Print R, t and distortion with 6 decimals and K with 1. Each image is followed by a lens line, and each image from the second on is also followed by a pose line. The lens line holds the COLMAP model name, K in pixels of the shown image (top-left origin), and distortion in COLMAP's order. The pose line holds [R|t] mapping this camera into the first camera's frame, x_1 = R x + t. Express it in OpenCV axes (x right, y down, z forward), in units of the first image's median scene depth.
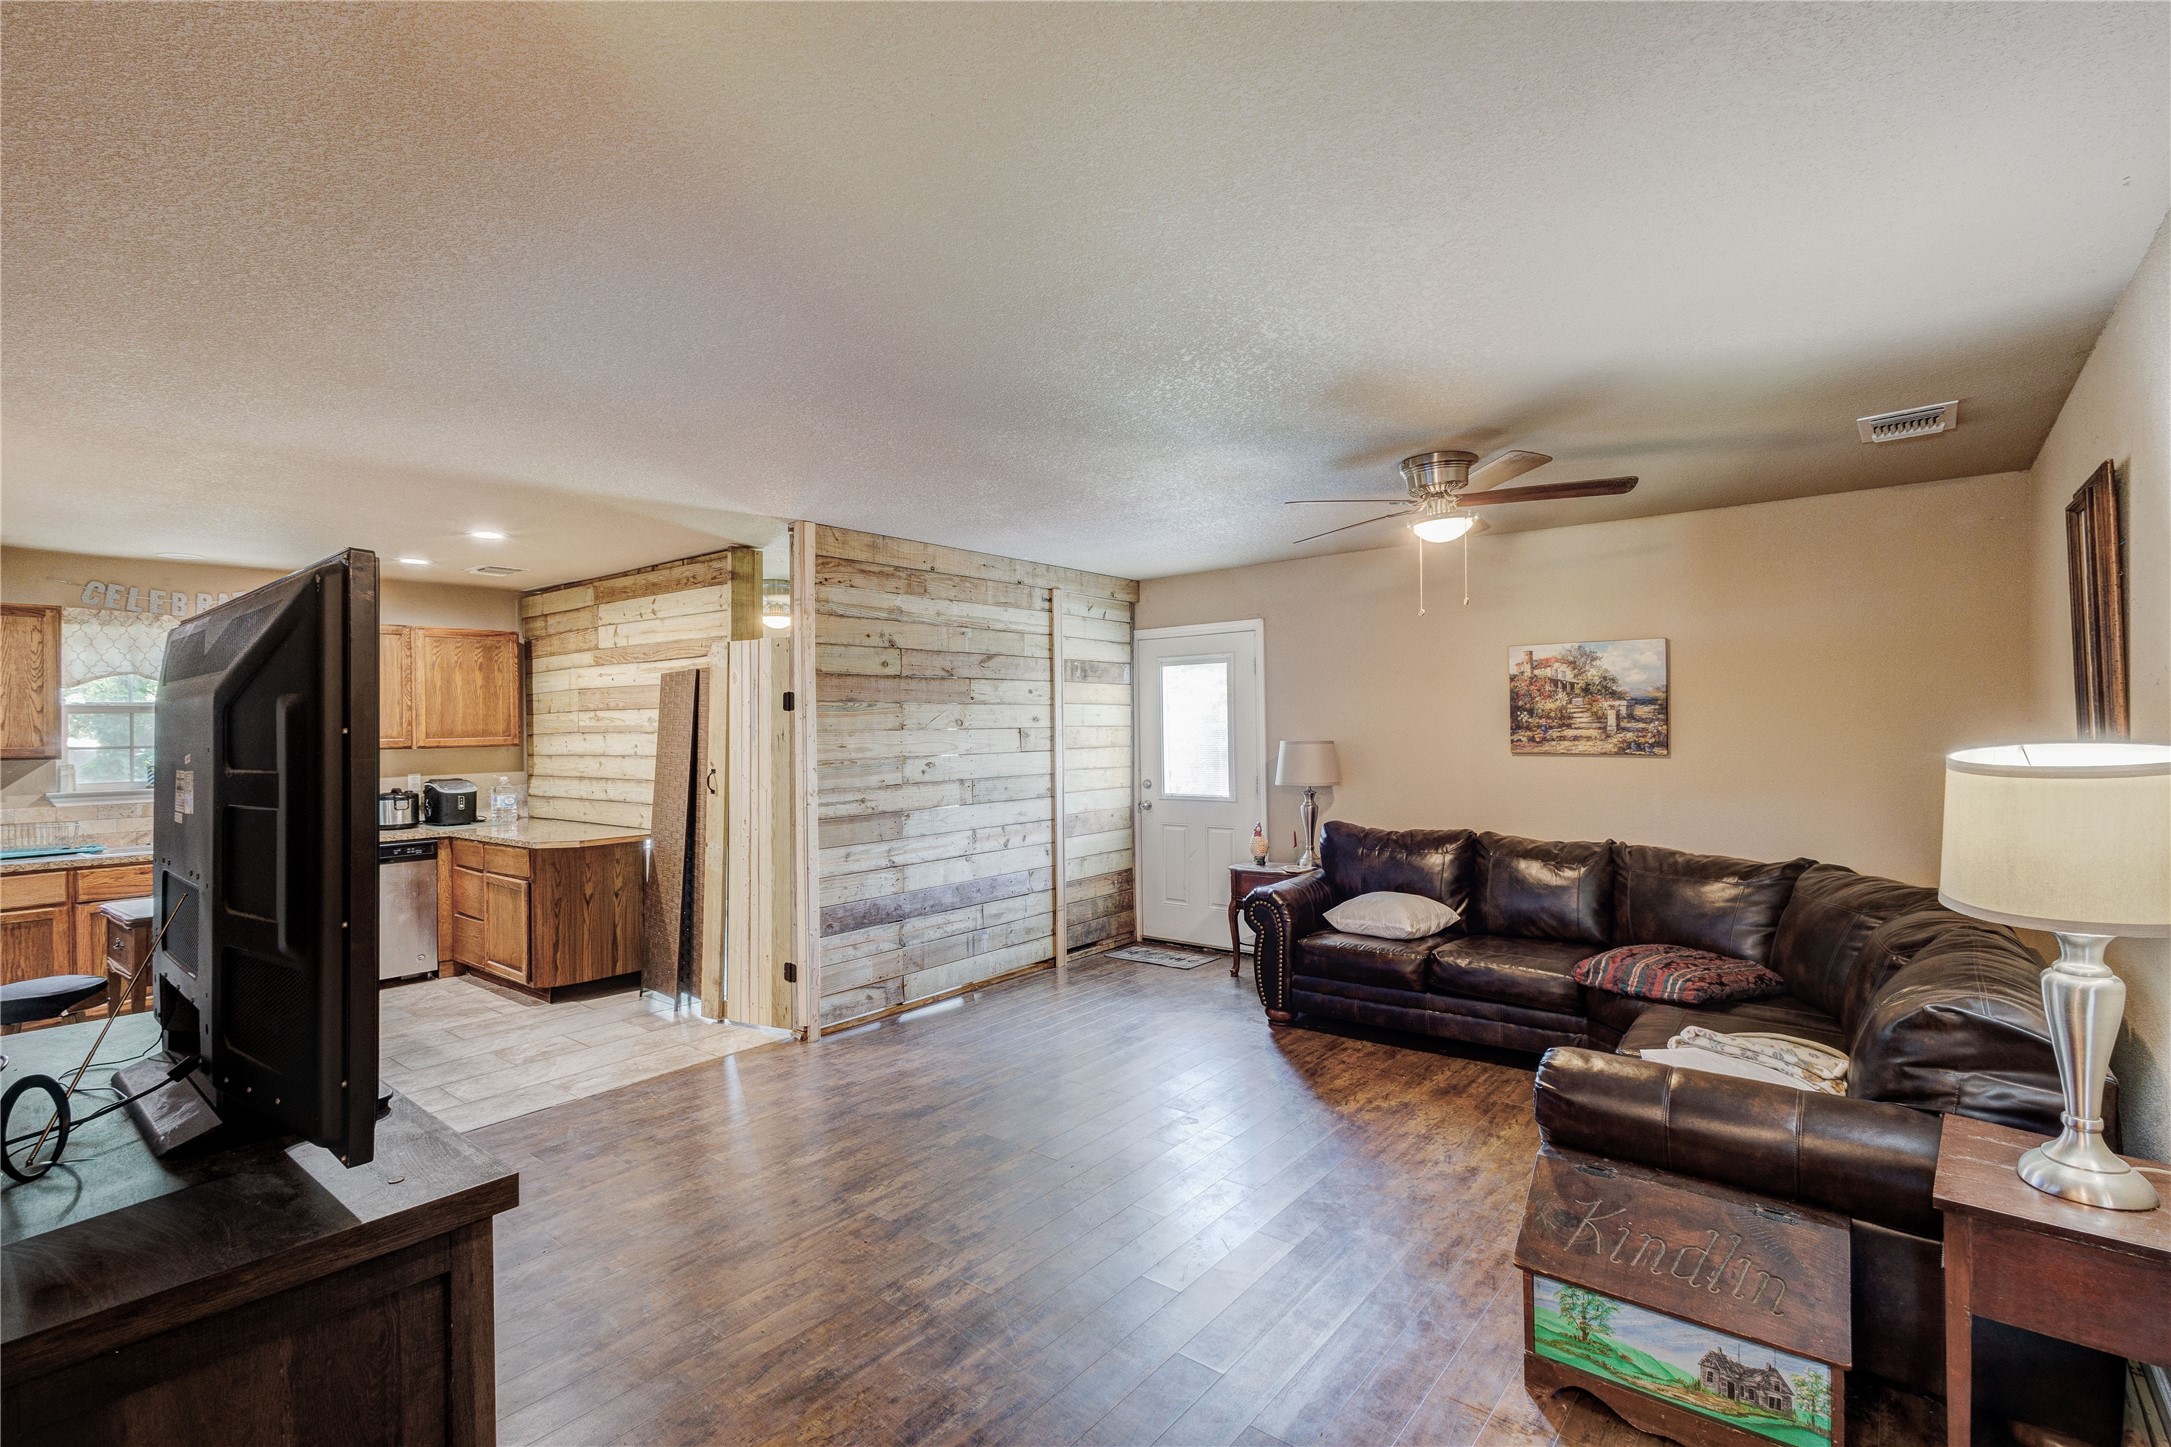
lens RADIAL K [[995.5, 0, 1090.1], [0, 995.5, 721.8], [0, 0, 1]] dist [0.008069, -0.001927]
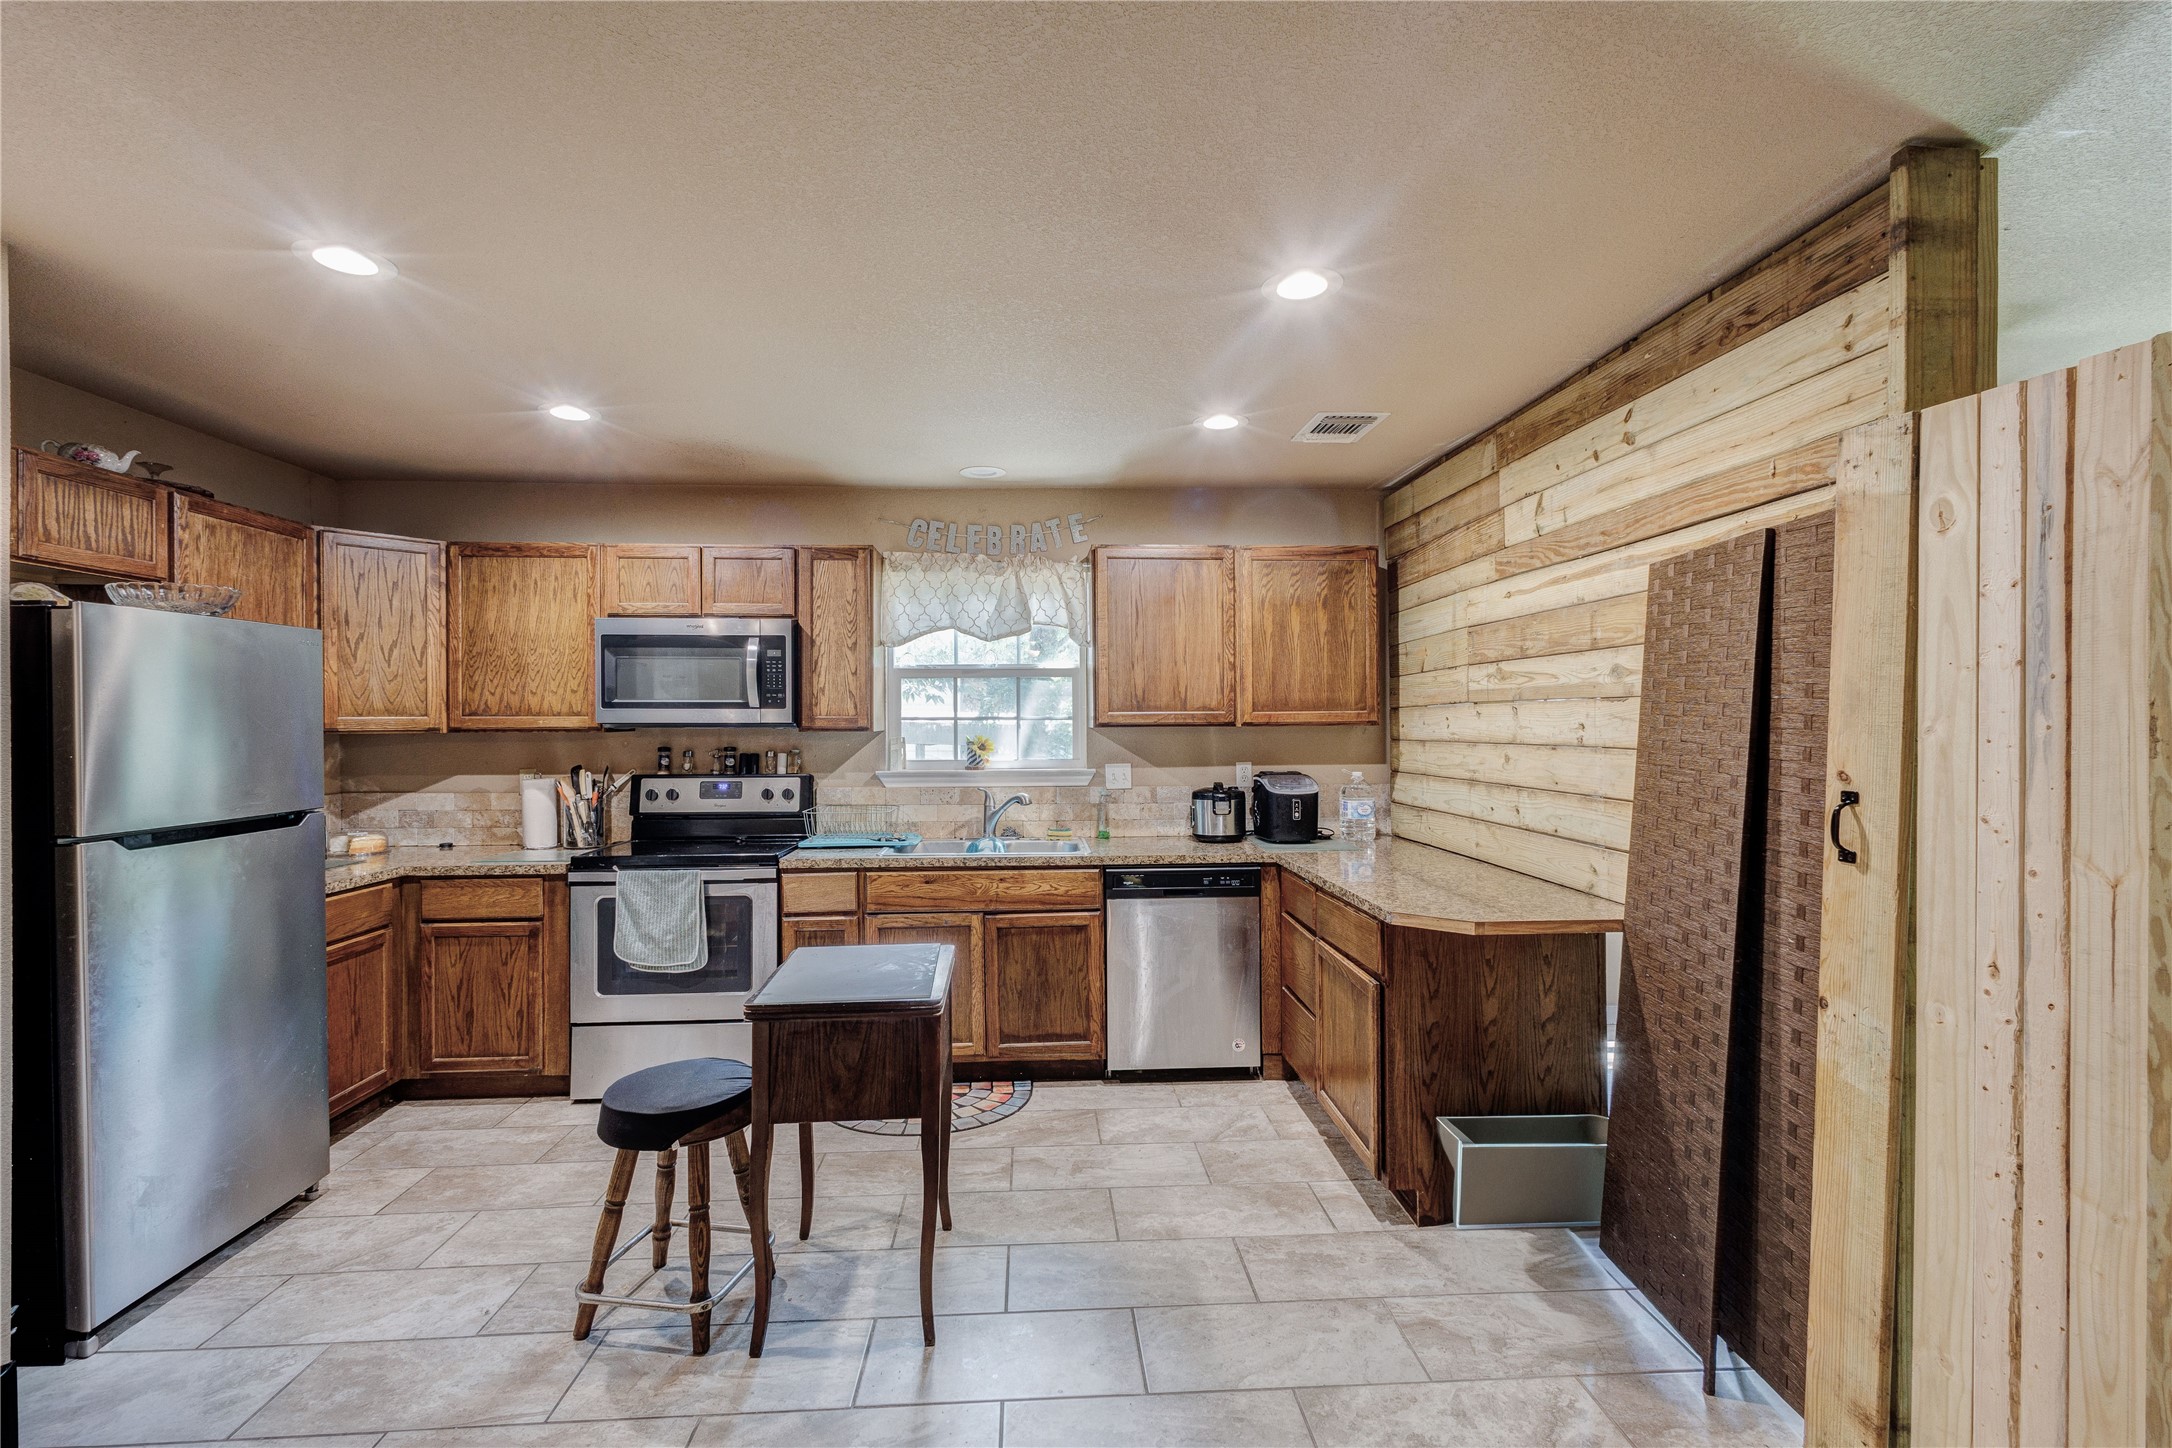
lens RADIAL K [[995.9, 0, 1083.4], [0, 995.9, 724.4], [0, 0, 1]] dist [0.008069, -0.001927]
pose [[0.674403, 0.011664, -0.738271, -0.292530], [-0.000544, 0.999883, 0.015300, 0.018248], [0.738363, -0.009917, 0.674331, 0.550675]]
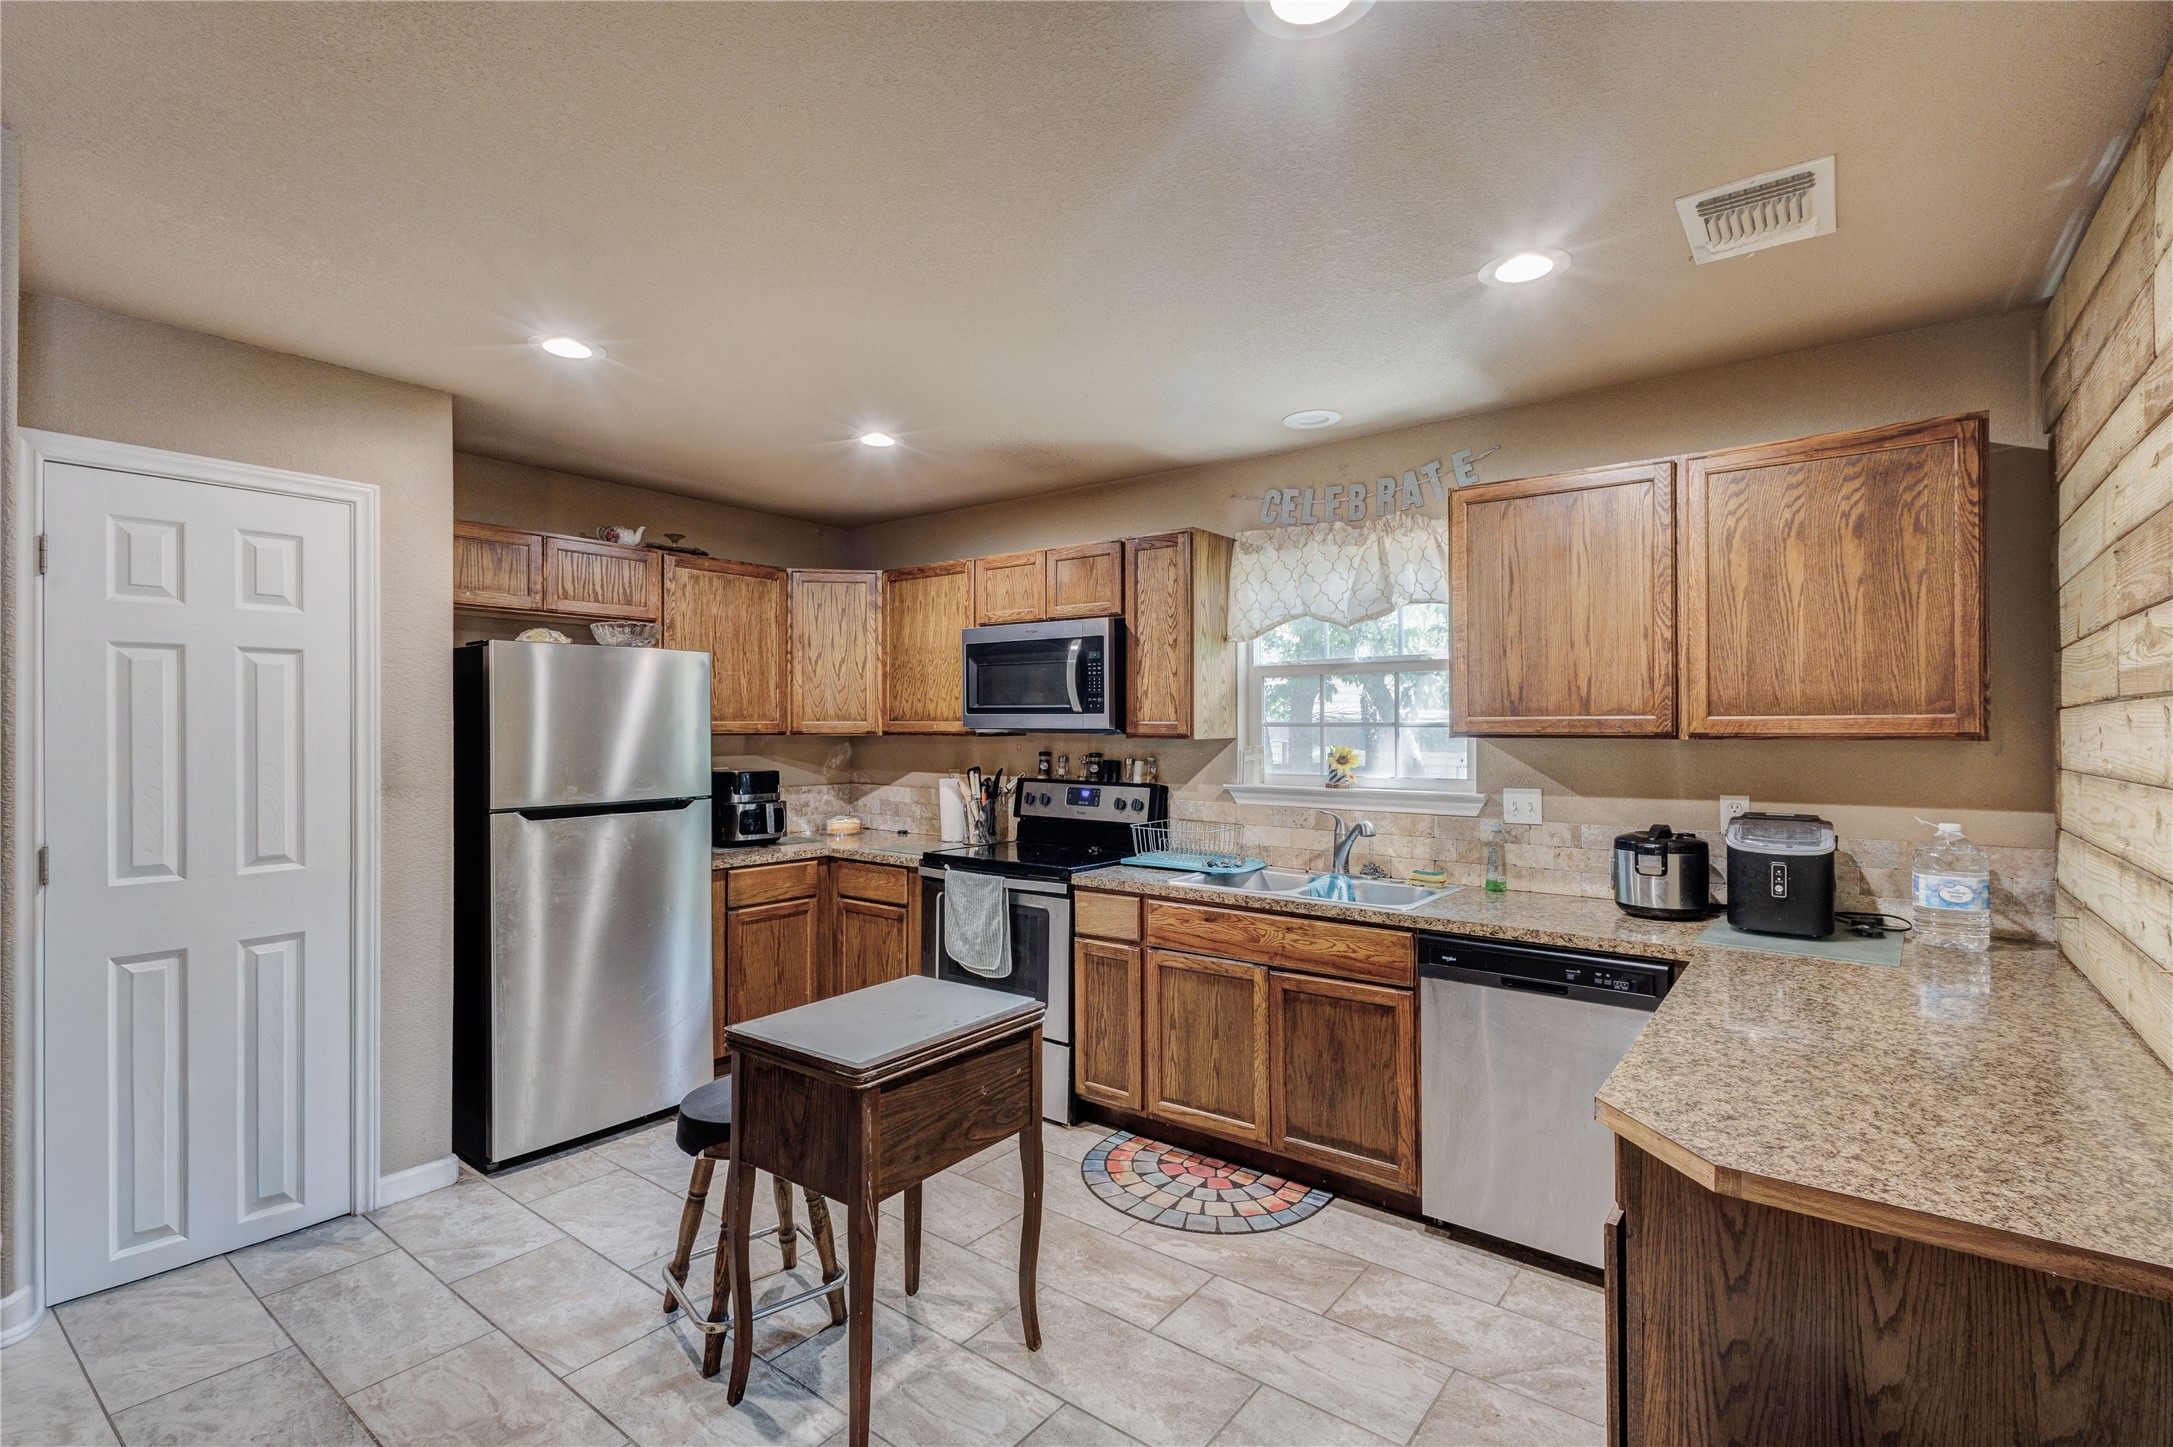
lens RADIAL K [[996.4, 0, 1084.6], [0, 996.4, 724.8], [0, 0, 1]] dist [0.008069, -0.001927]
pose [[0.023658, 0.011860, -0.999650, -0.296278], [0.003863, 0.999921, 0.011955, 0.017271], [0.999713, -0.004145, 0.023610, 0.866006]]
